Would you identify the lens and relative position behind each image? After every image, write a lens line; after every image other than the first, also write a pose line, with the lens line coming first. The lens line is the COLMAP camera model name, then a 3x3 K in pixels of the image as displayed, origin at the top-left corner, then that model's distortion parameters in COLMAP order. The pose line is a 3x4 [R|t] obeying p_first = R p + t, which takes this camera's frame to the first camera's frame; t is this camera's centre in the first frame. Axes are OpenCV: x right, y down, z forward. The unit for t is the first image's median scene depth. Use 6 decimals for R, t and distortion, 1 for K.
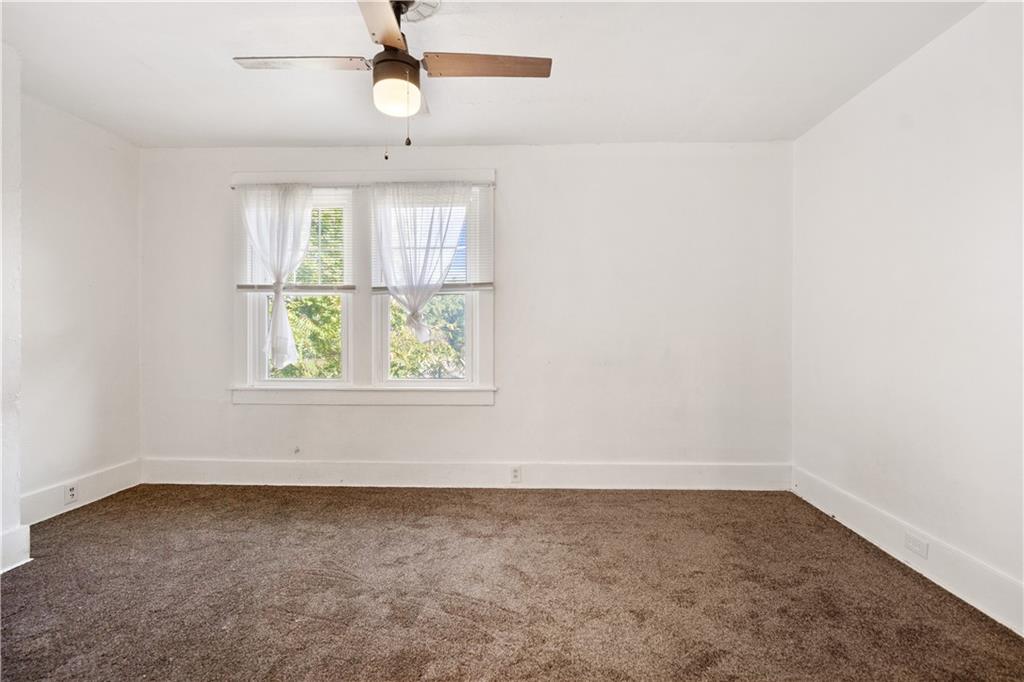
lens RADIAL K [[464.9, 0, 512.0], [0, 464.9, 341.0], [0, 0, 1]] dist [-0.002625, 0.000047]
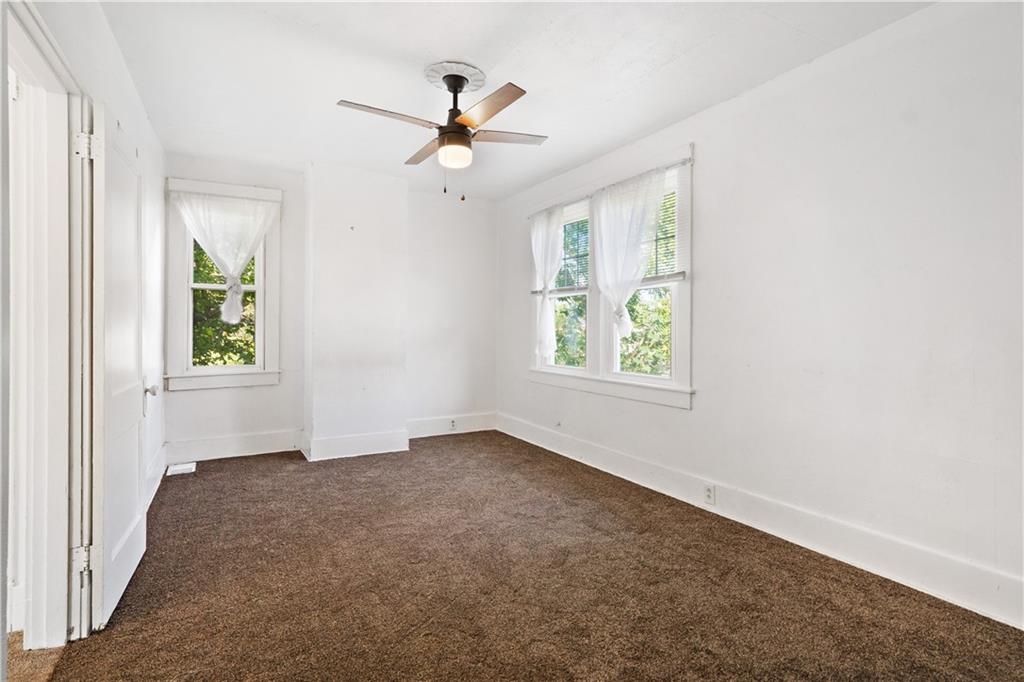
lens RADIAL K [[507.4, 0, 495.9], [0, 507.4, 332.0], [0, 0, 1]] dist [0.001185, 0.000483]
pose [[0.499733, 0.007697, -0.866145, 0.696453], [-0.014085, 0.999901, 0.000759, -0.005082], [0.866065, 0.011820, 0.499792, 0.222377]]
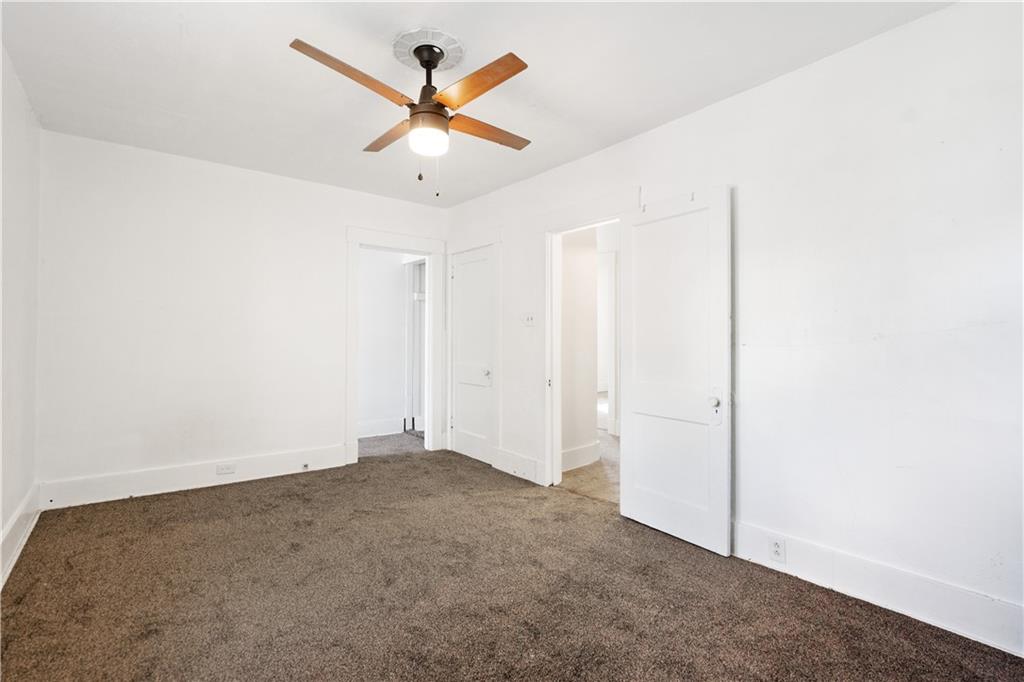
lens RADIAL K [[464.9, 0, 512.0], [0, 464.9, 341.0], [0, 0, 1]] dist [-0.002625, 0.000047]
pose [[-0.656546, -0.004402, 0.754273, -0.784585], [0.007580, 0.999894, 0.012433, -0.020264], [-0.754248, 0.013880, -0.656443, 0.998854]]
